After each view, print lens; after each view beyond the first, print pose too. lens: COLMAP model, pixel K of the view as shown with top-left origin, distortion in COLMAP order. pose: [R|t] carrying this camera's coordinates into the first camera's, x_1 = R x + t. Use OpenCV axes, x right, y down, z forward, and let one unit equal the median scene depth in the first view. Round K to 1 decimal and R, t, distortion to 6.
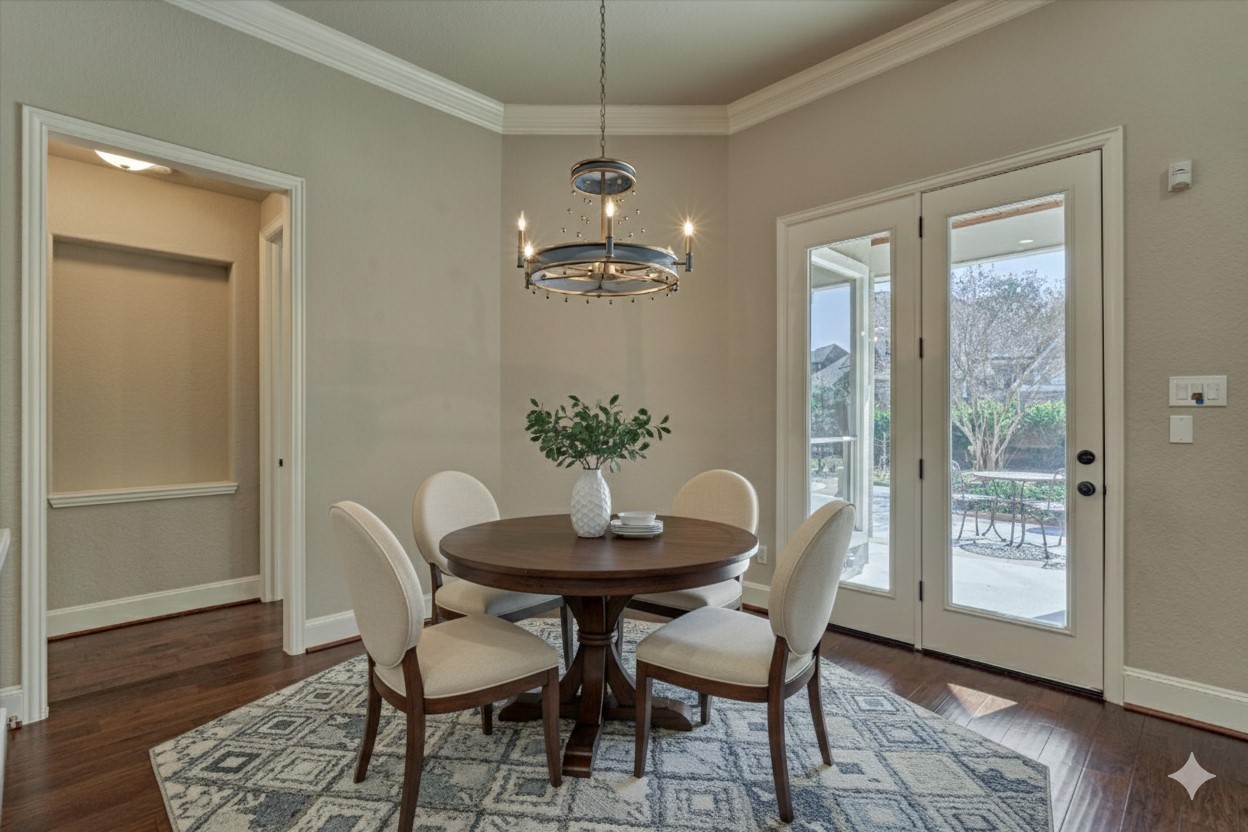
lens RADIAL K [[580.6, 0, 624.0], [0, 580.6, 416.0], [0, 0, 1]] dist [-0.006244, -0.000443]
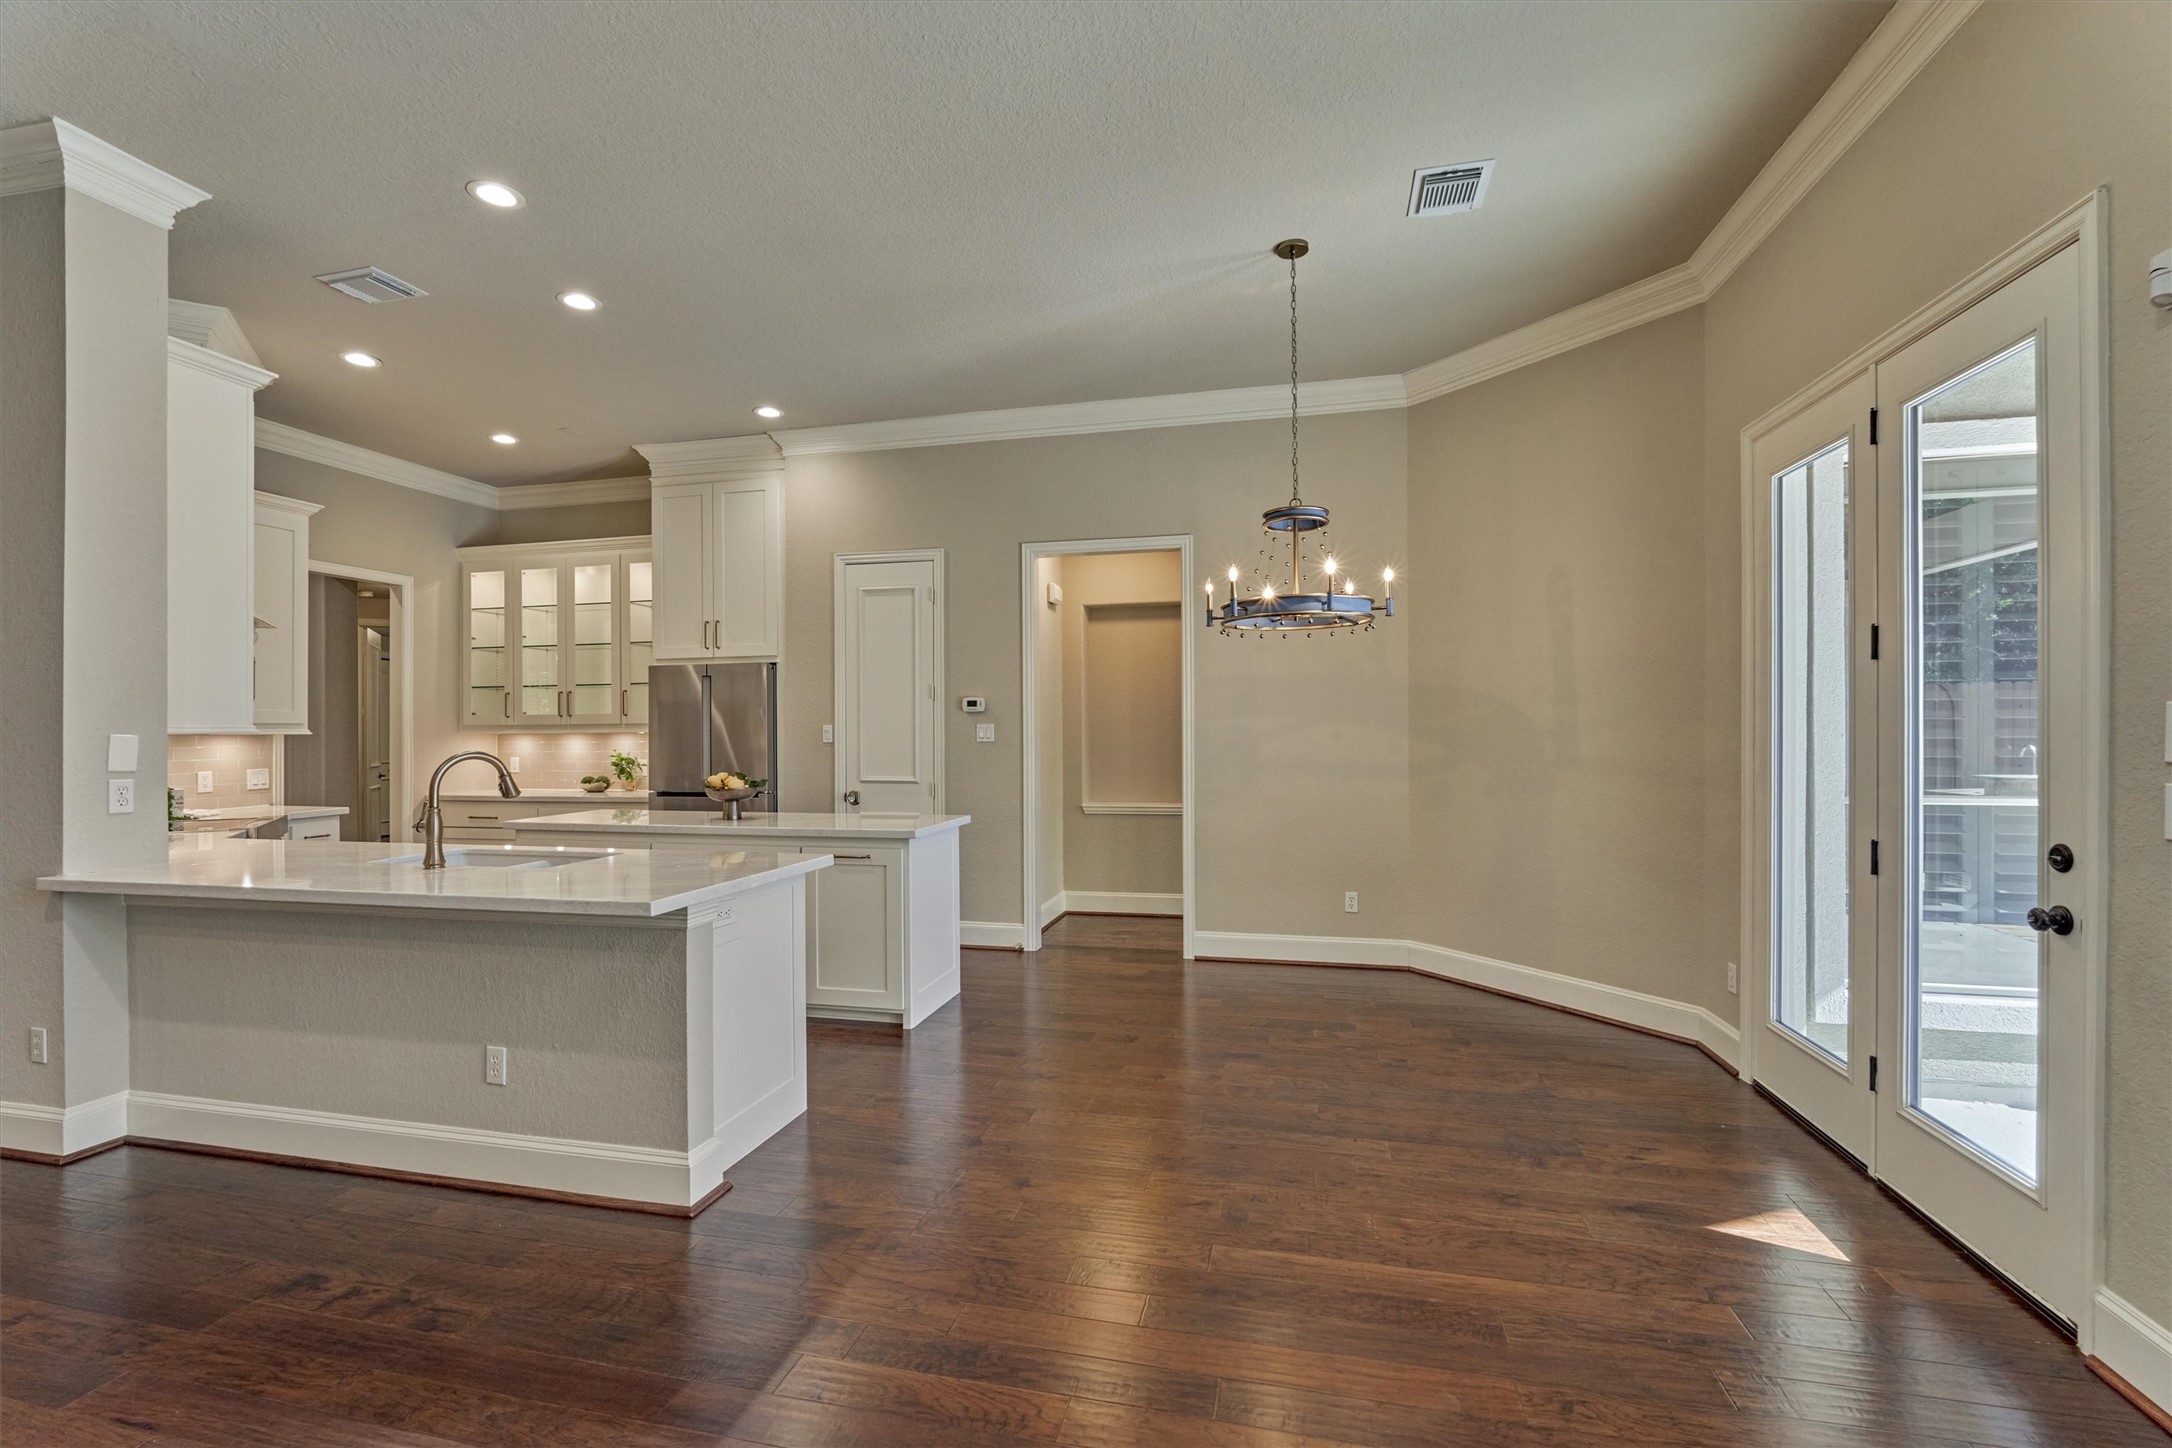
lens RADIAL K [[942.7, 0, 1086.0], [0, 942.7, 724.0], [0, 0, 1]] dist [-0.004119, -0.000122]
pose [[0.524971, -0.006025, -0.851099, 0.892861], [0.007913, 0.999966, -0.002198, -0.042530], [0.851083, -0.005581, 0.525001, -0.129595]]
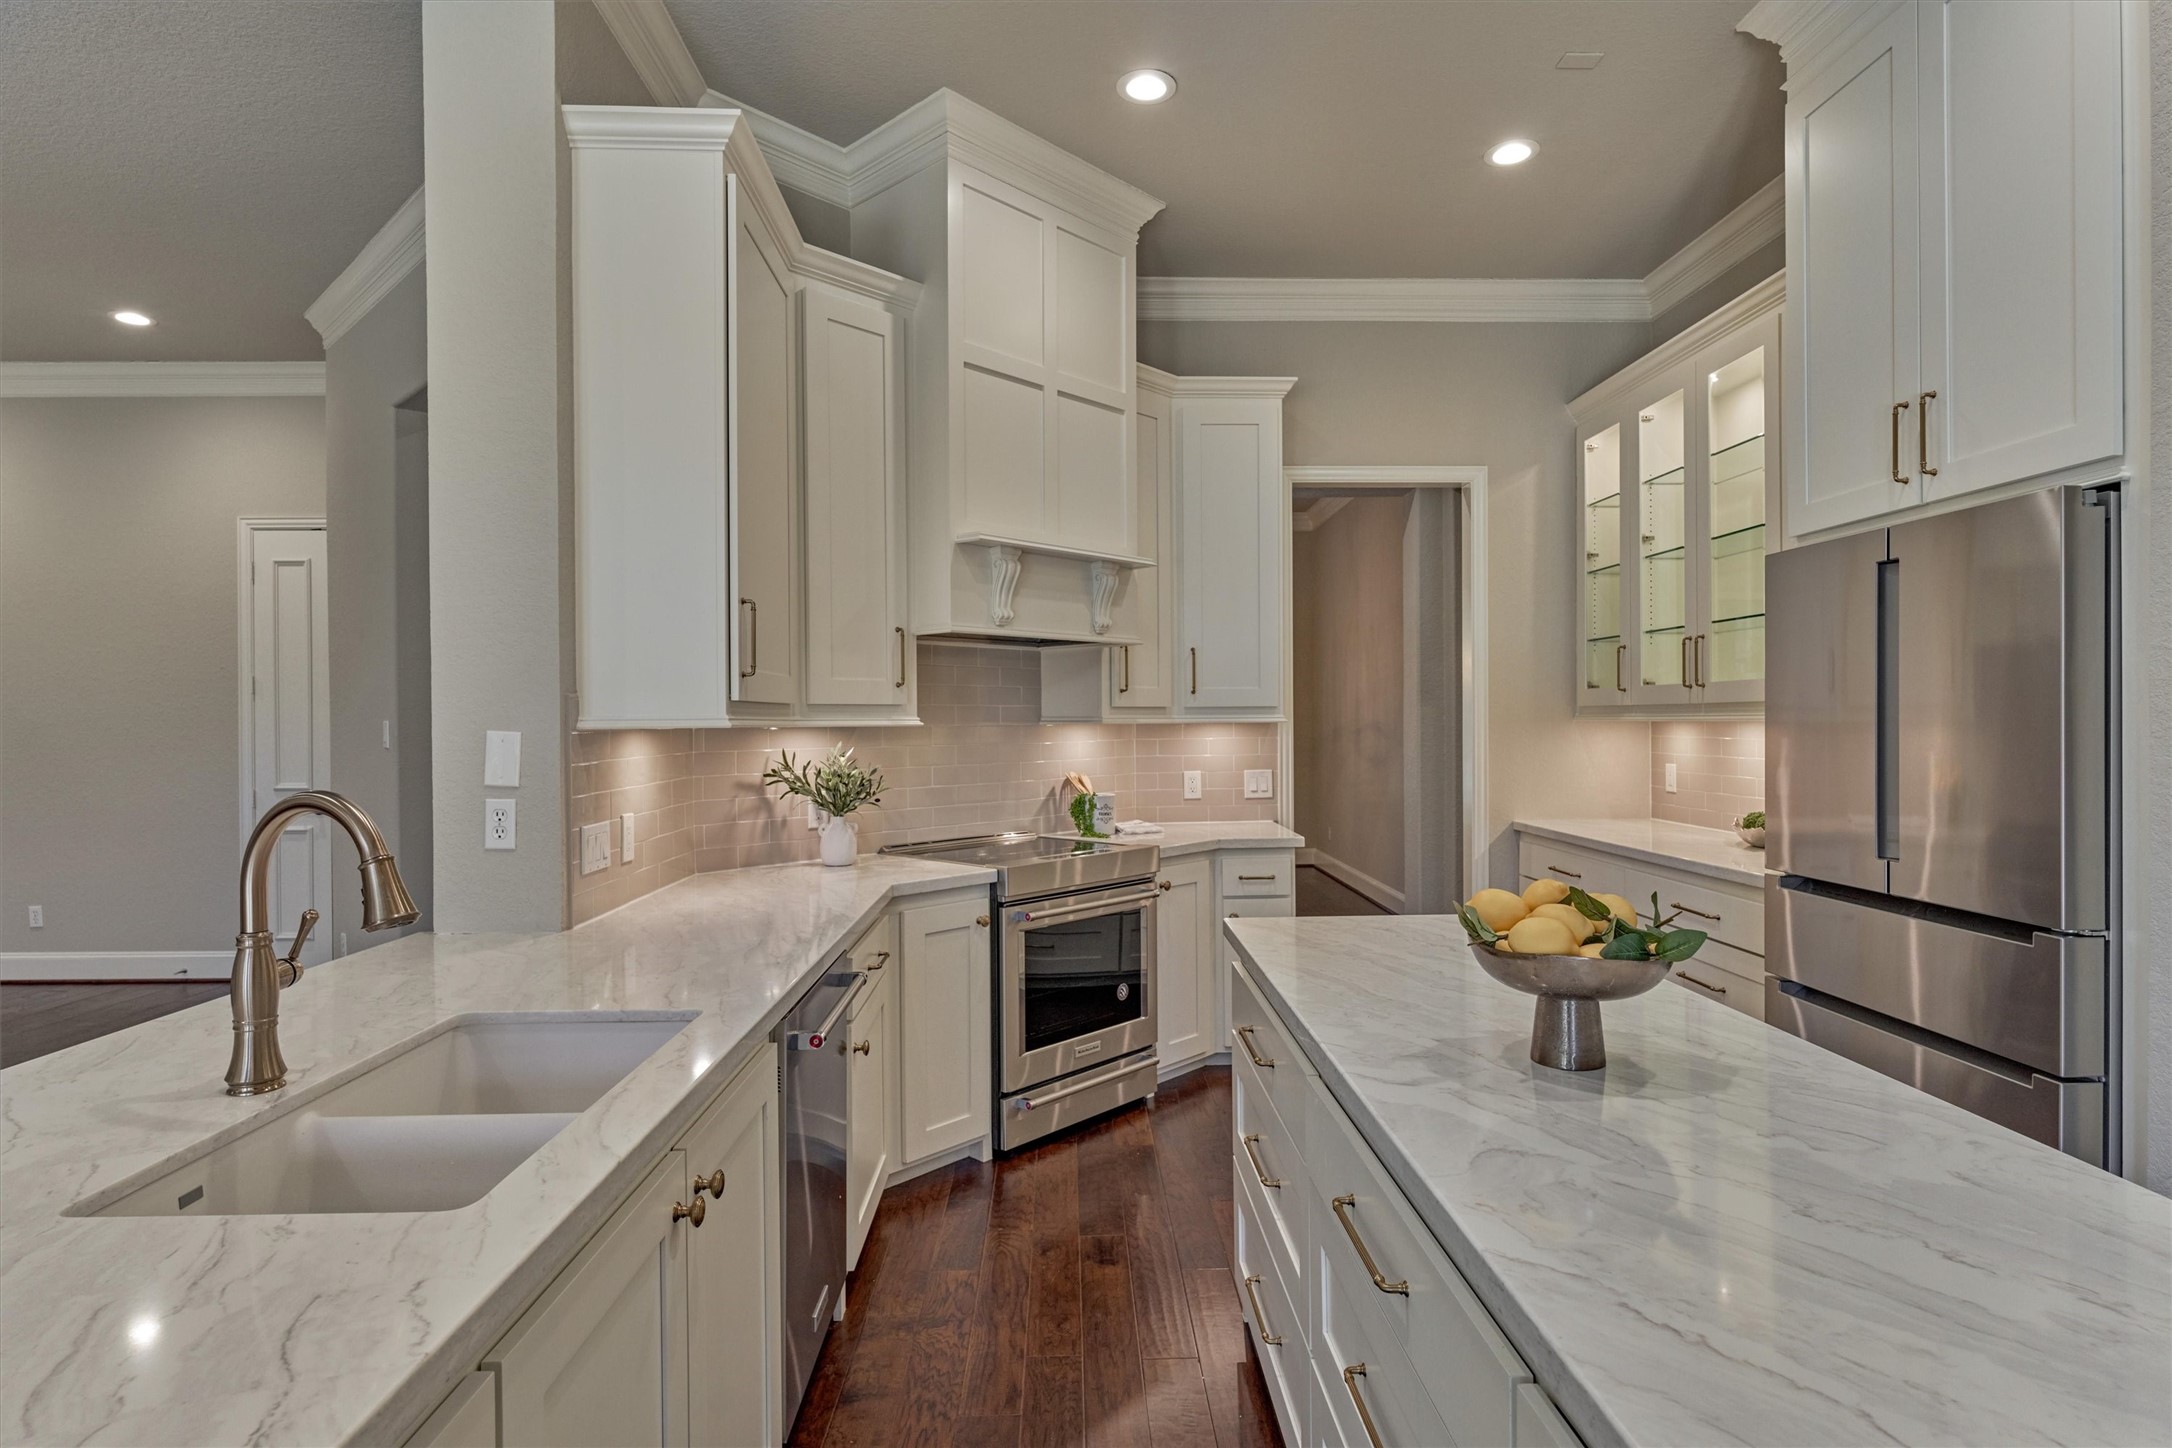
lens RADIAL K [[1113.8, 0, 1083.9], [0, 1113.8, 726.1], [0, 0, 1]] dist [-0.000901, 0.000215]
pose [[-0.688780, 0.011693, -0.724876, -0.260365], [0.010780, 0.999925, 0.005886, -0.045257], [0.724890, -0.003760, -0.688854, 0.381293]]
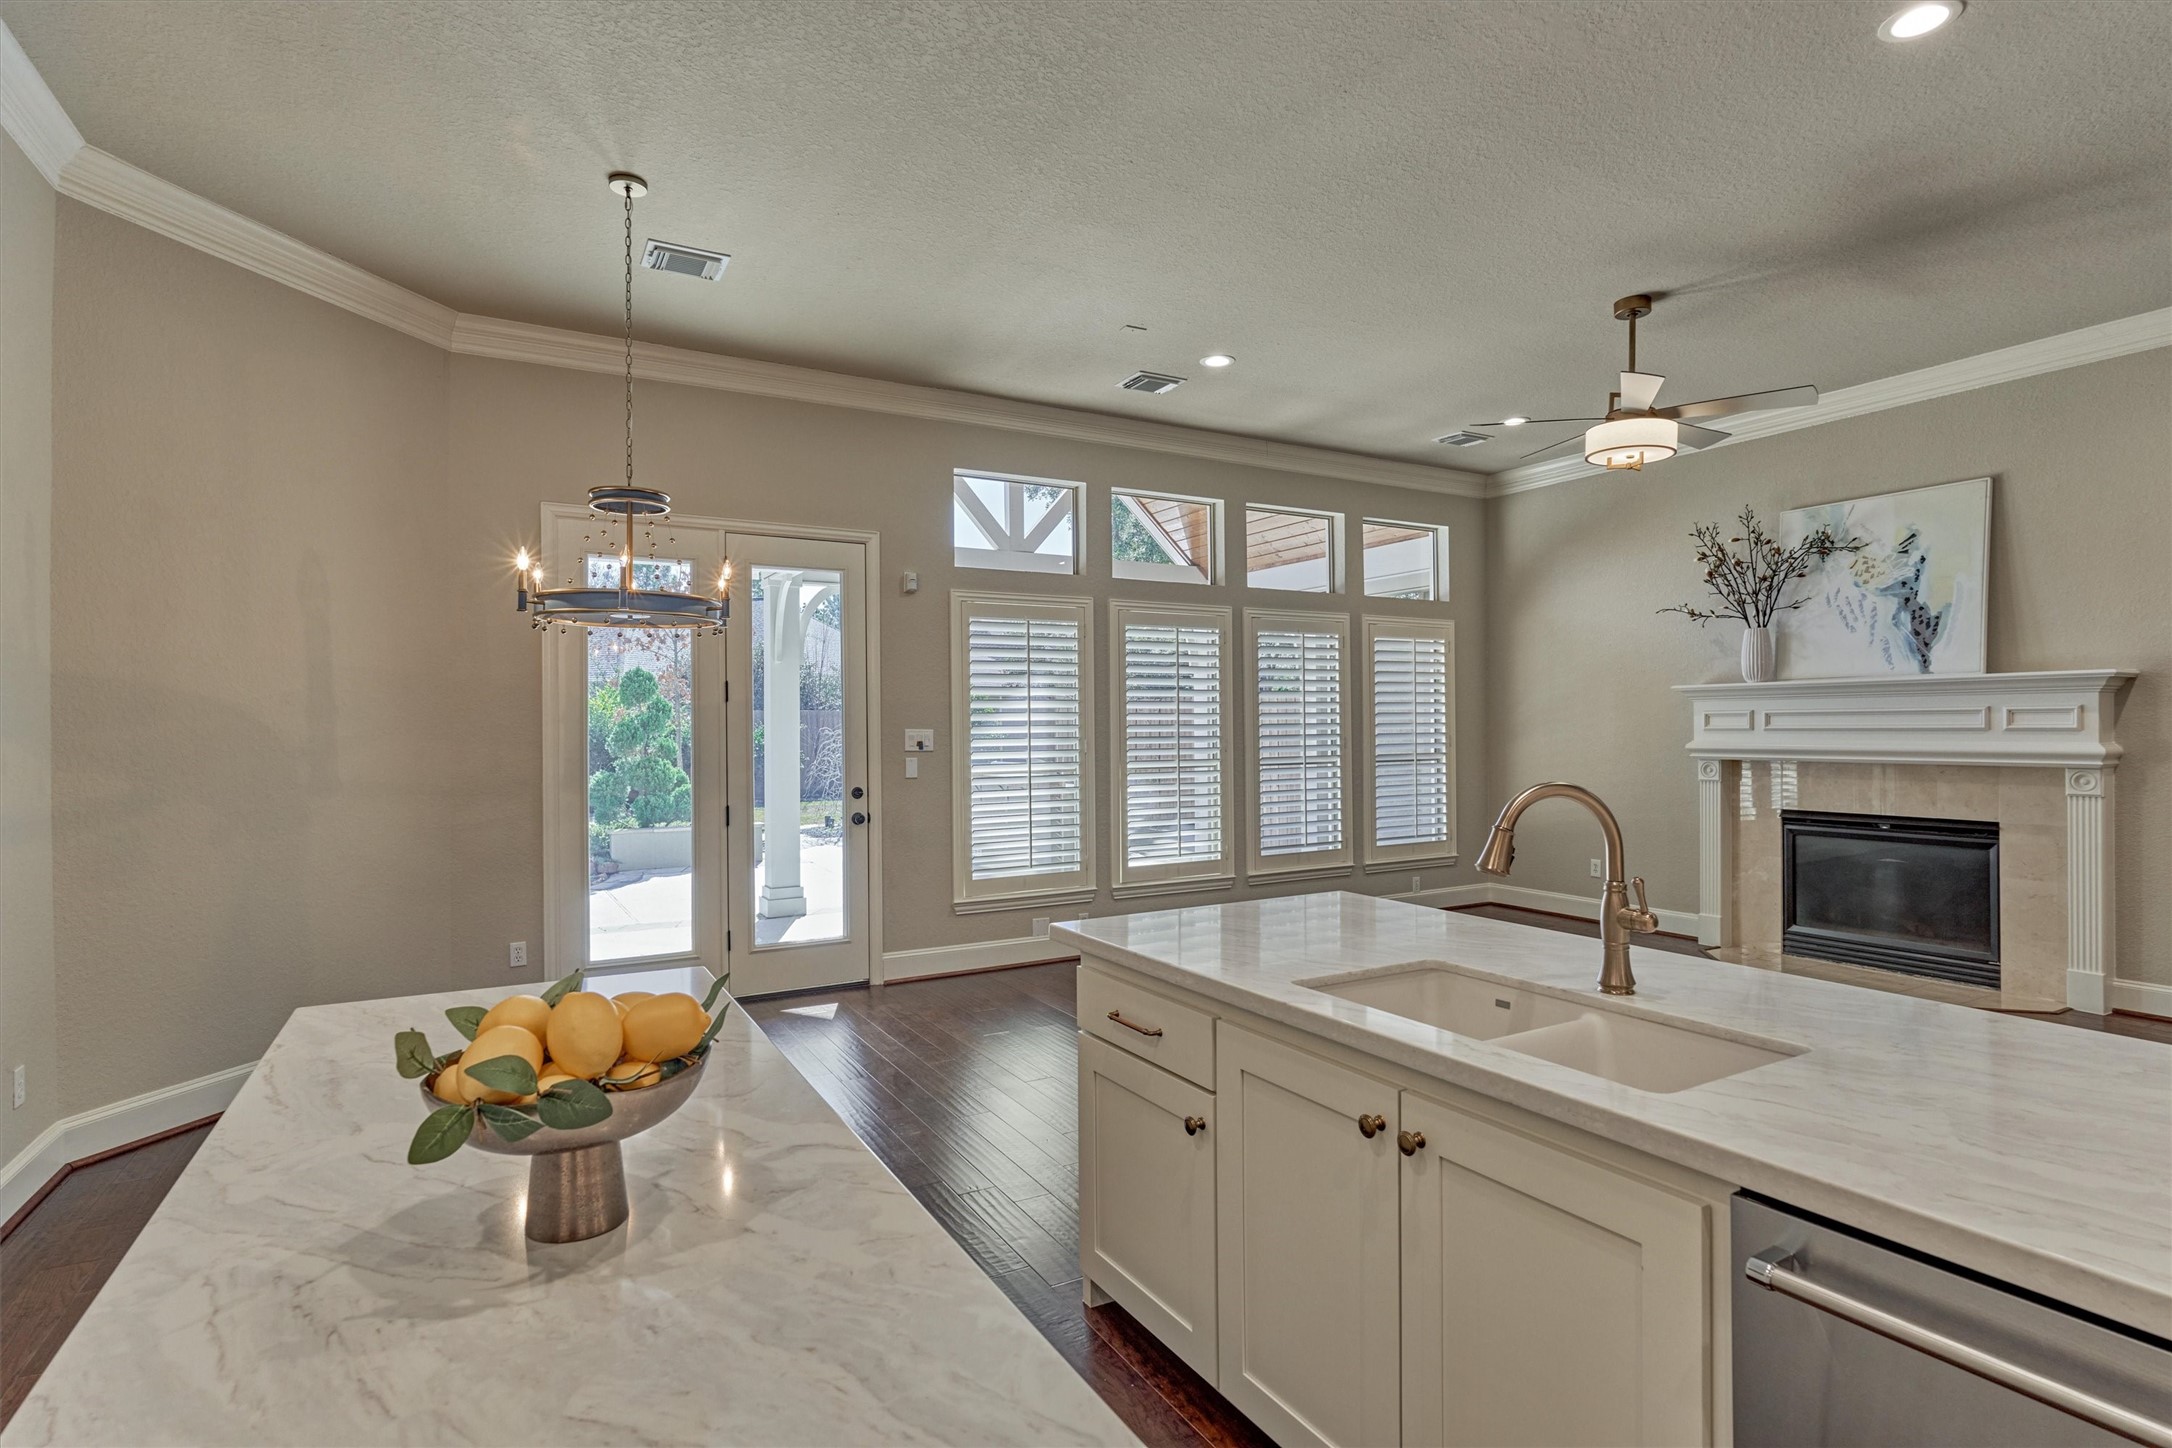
lens RADIAL K [[1065.4, 0, 1090.3], [0, 1065.4, 723.4], [0, 0, 1]] dist [-0.003724, -0.000590]
pose [[0.264412, 0.003658, 0.964403, -1.060063], [0.003011, 0.999985, -0.004618, -0.053801], [-0.964405, 0.004124, 0.264397, -0.061726]]
